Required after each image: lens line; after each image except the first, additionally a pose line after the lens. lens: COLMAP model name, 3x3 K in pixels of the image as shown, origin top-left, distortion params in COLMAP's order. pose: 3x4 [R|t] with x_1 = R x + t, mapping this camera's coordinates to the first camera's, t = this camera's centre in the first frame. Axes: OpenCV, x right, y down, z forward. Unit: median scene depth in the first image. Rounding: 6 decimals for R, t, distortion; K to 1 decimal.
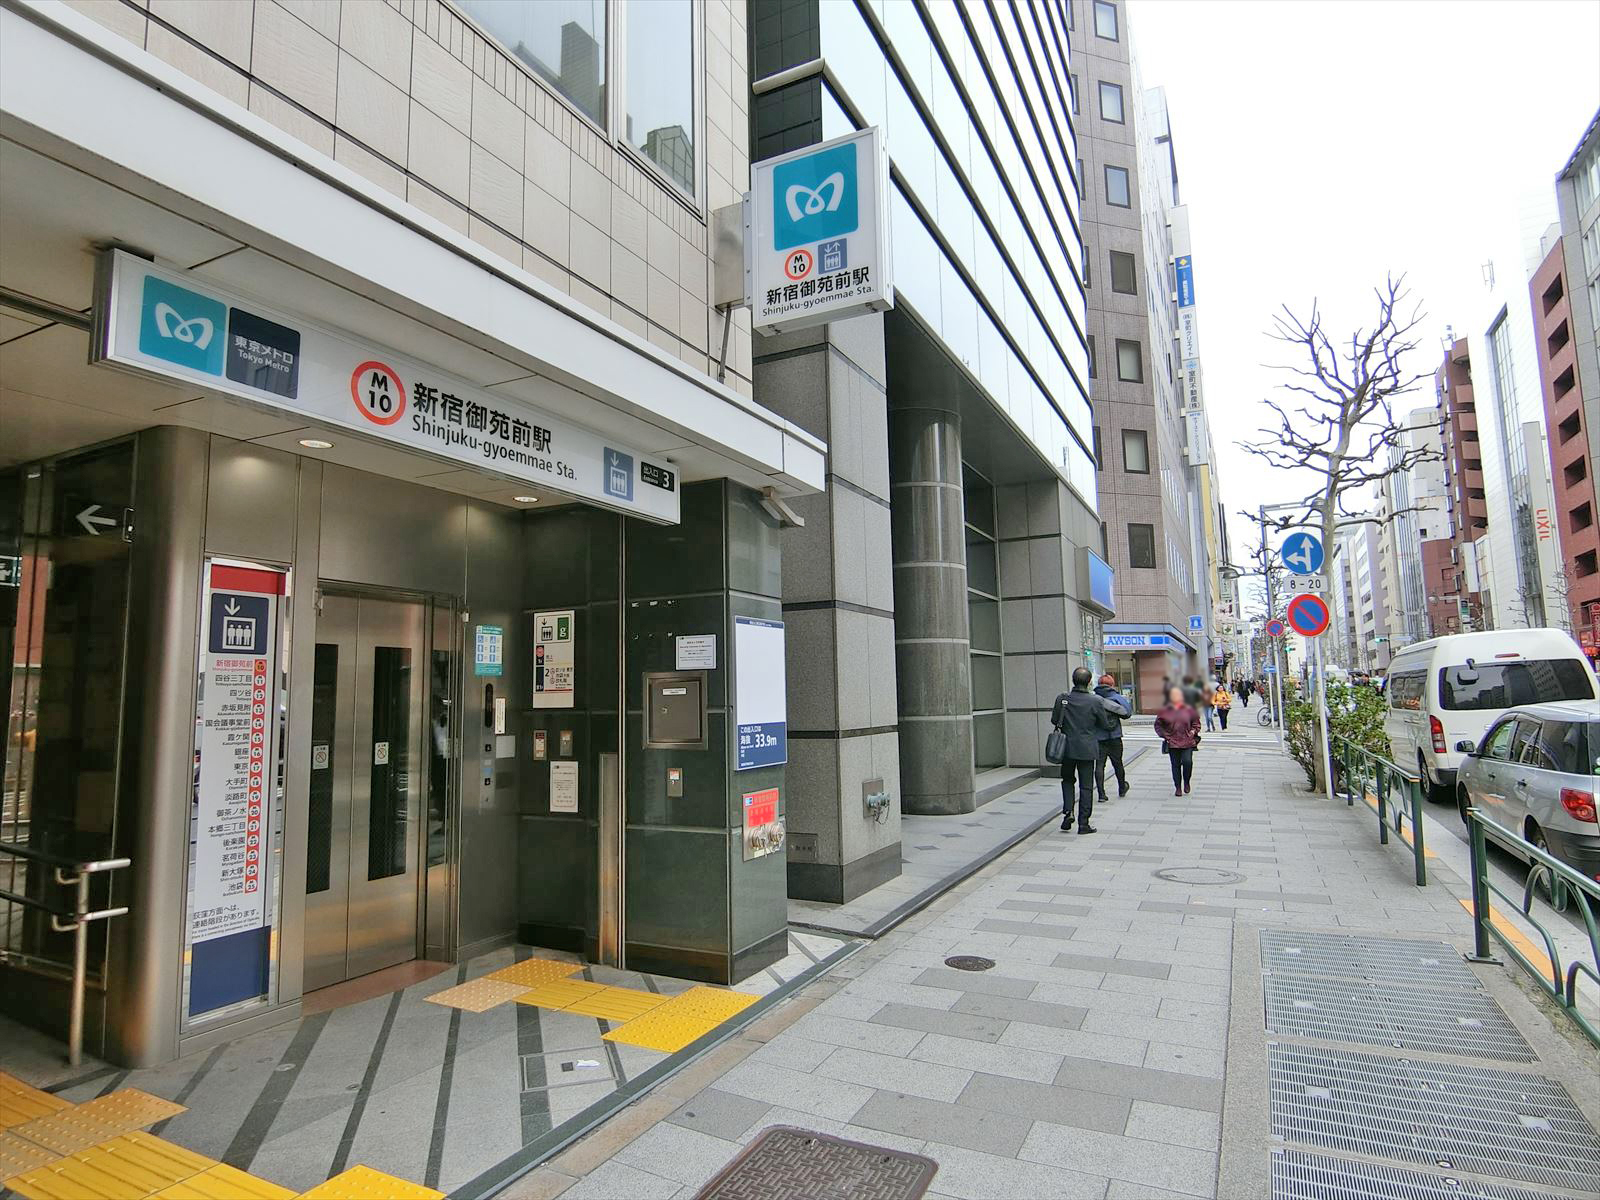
lens RADIAL K [[887.6, 0, 798.8], [0, 887.6, 605.0], [0, 0, 1]] dist [-0.013264, 0.001812]
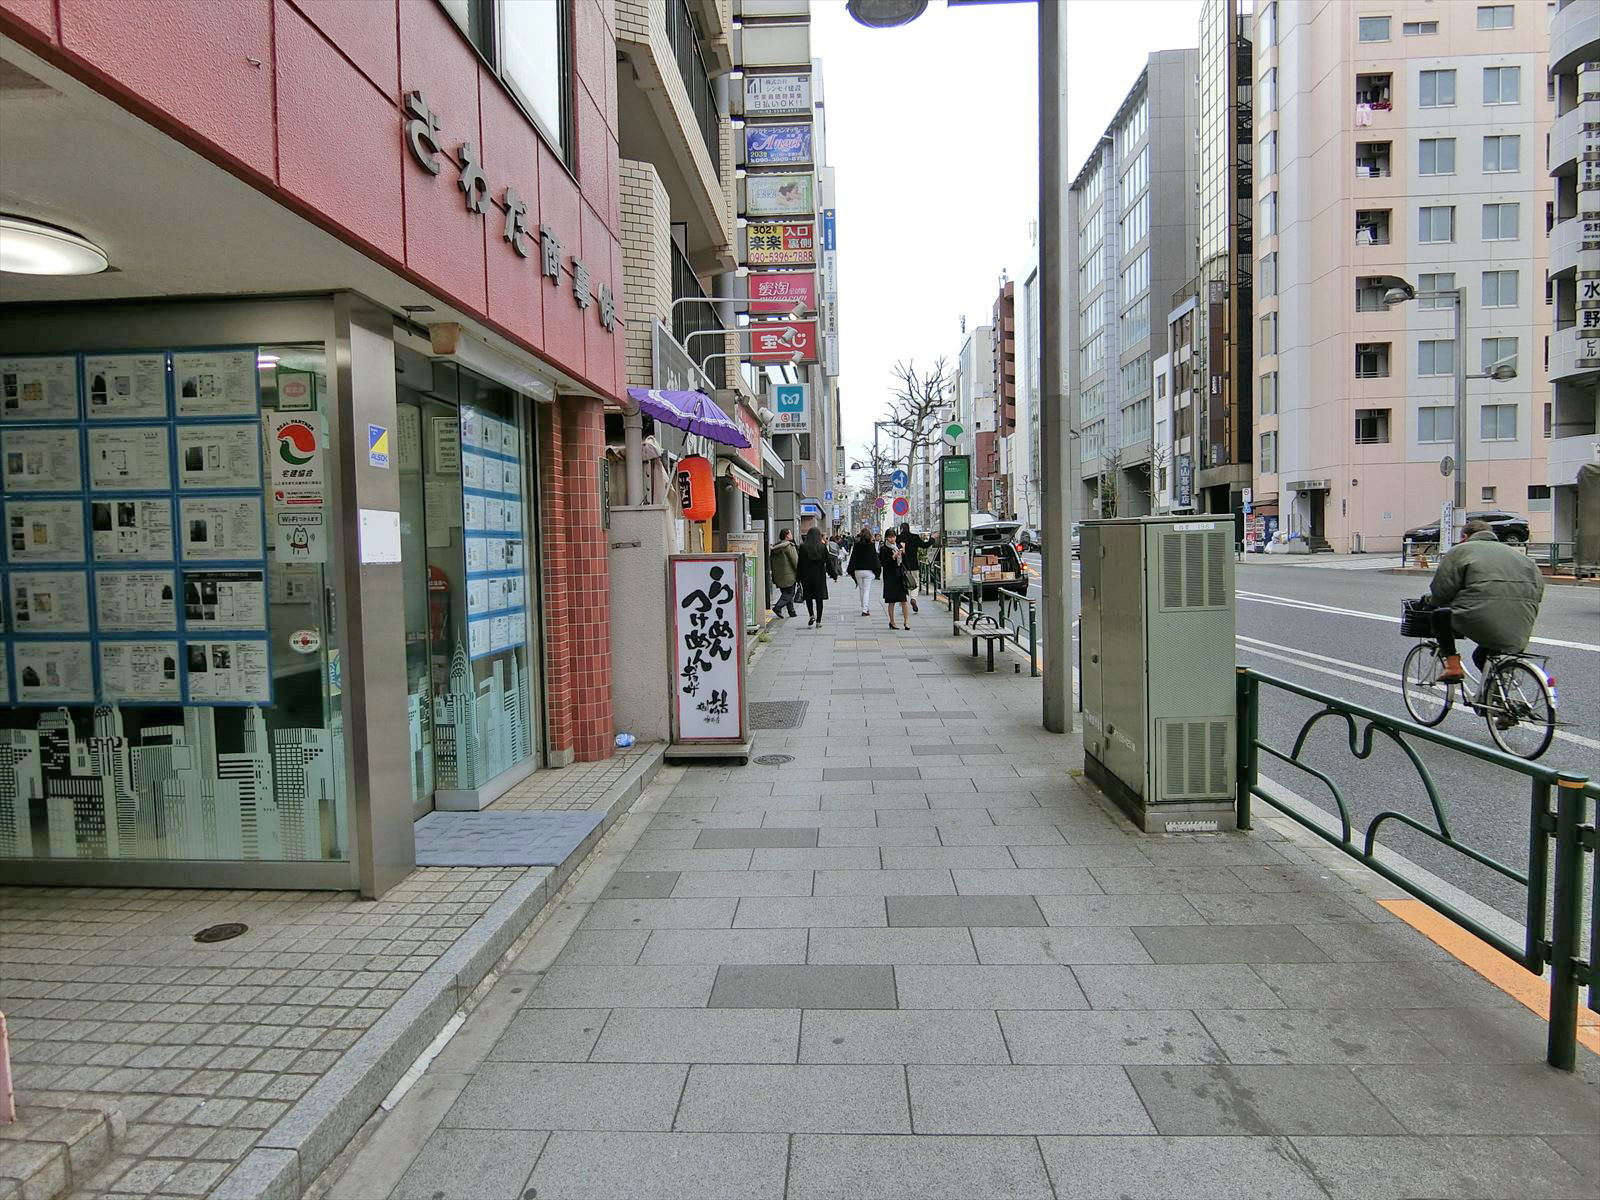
lens RADIAL K [[887.6, 0, 801.6], [0, 887.6, 591.4], [0, 0, 1]] dist [-0.013264, 0.001812]
pose [[0.913607, -0.018367, 0.406184, -0.216084], [-0.041505, 0.989548, 0.138101, -0.028180], [-0.404475, -0.143029, 0.903296, -0.364288]]
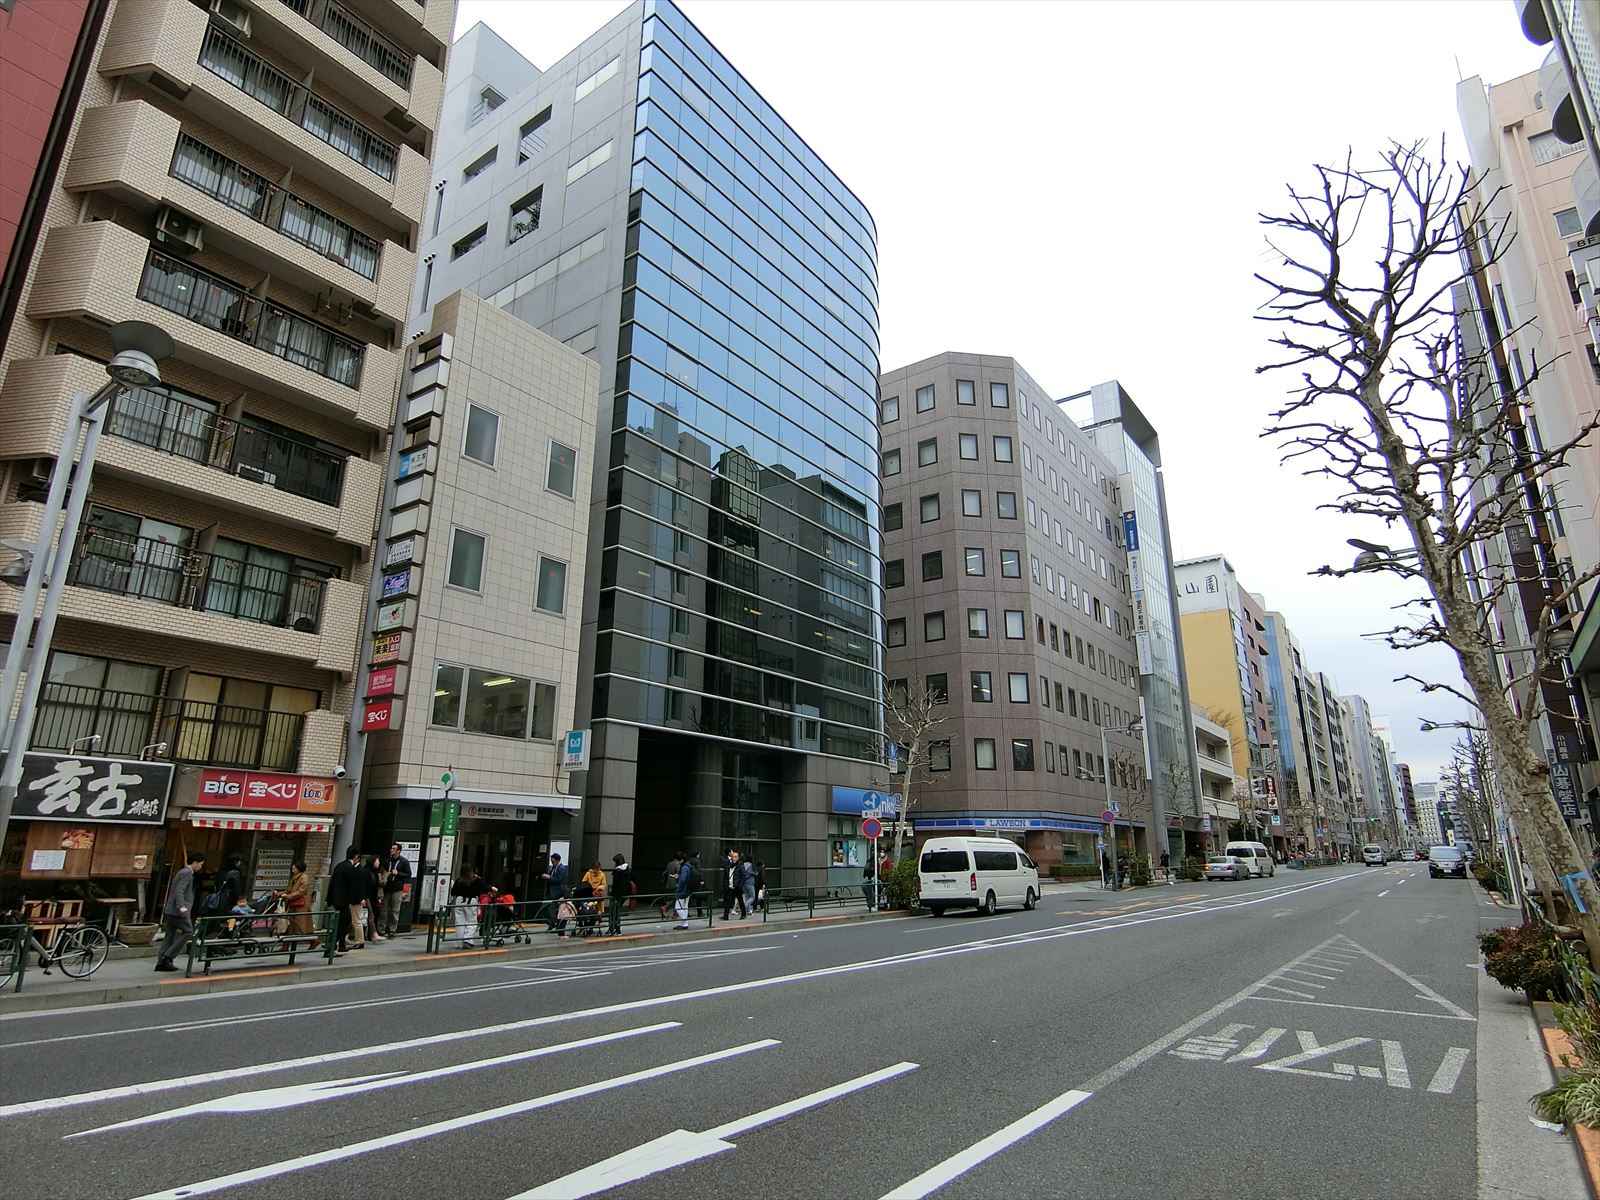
lens RADIAL K [[887.6, 0, 803.8], [0, 887.6, 603.9], [0, 0, 1]] dist [-0.013264, 0.001812]
pose [[0.984913, -0.022362, -0.171597, 0.289667], [-0.007307, 0.985357, -0.170350, -0.060428], [0.172894, 0.169034, 0.970327, -0.485395]]
